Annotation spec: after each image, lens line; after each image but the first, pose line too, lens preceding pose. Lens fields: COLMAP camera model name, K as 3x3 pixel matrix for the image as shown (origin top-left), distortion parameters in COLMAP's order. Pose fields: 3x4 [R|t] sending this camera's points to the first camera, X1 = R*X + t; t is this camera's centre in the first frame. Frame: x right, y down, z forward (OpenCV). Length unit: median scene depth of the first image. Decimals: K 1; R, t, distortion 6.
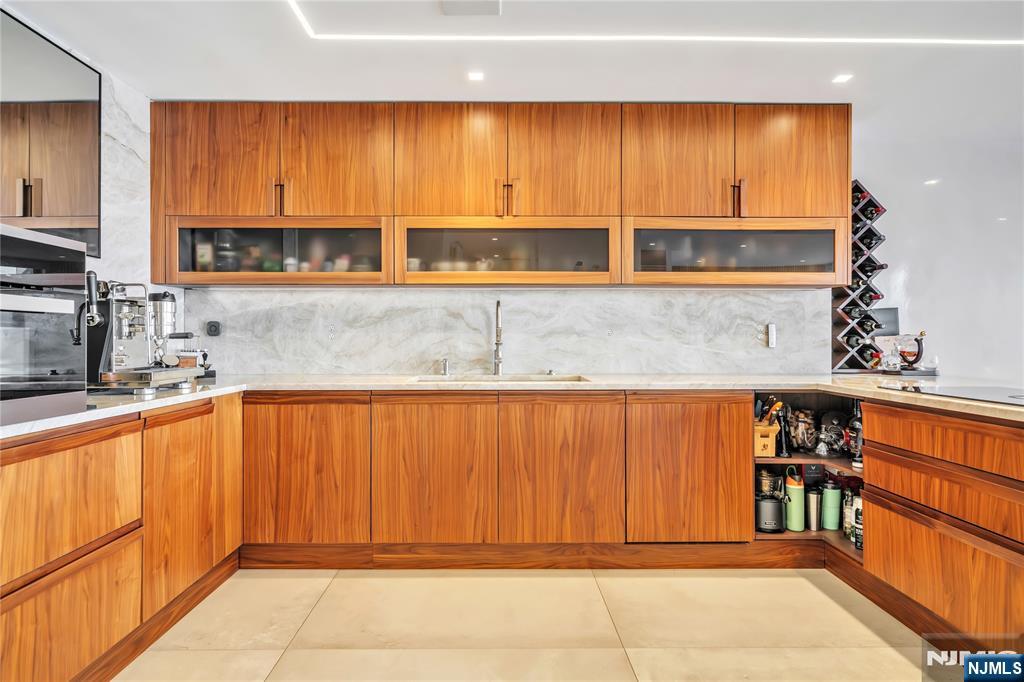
lens RADIAL K [[548.1, 0, 510.8], [0, 548.1, 338.2], [0, 0, 1]] dist [0.003880, 0.001122]
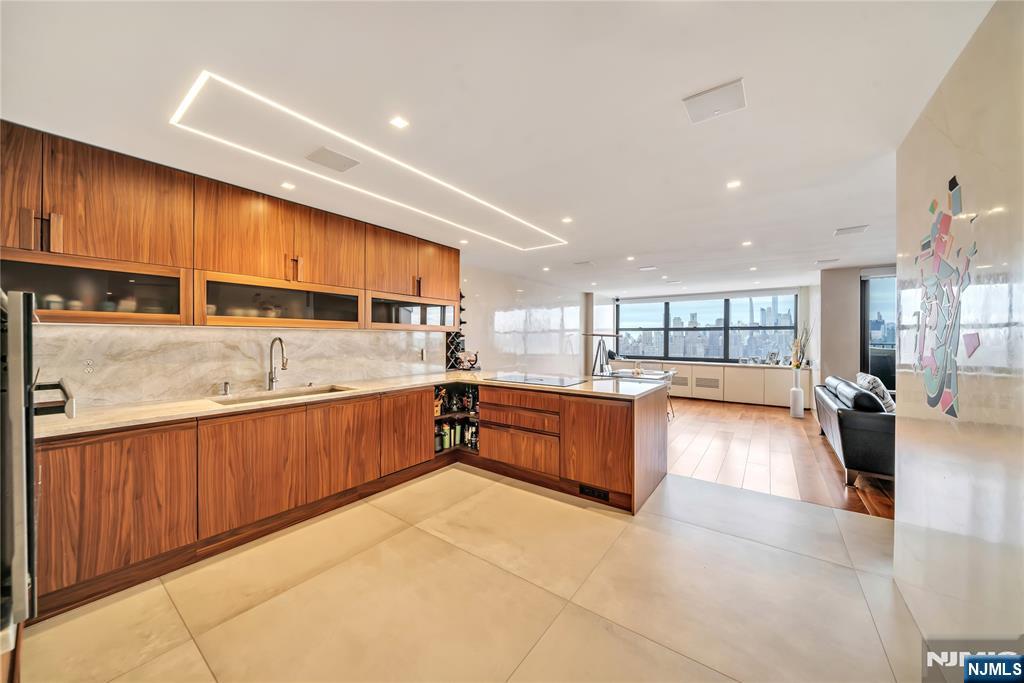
lens RADIAL K [[355.4, 0, 508.1], [0, 355.4, 339.8], [0, 0, 1]] dist [-0.001365, -0.000241]
pose [[0.605823, 0.001074, 0.795599, -0.412230], [-0.005046, 0.999984, 0.002492, -0.072051], [-0.795583, -0.005524, 0.605819, -0.024853]]
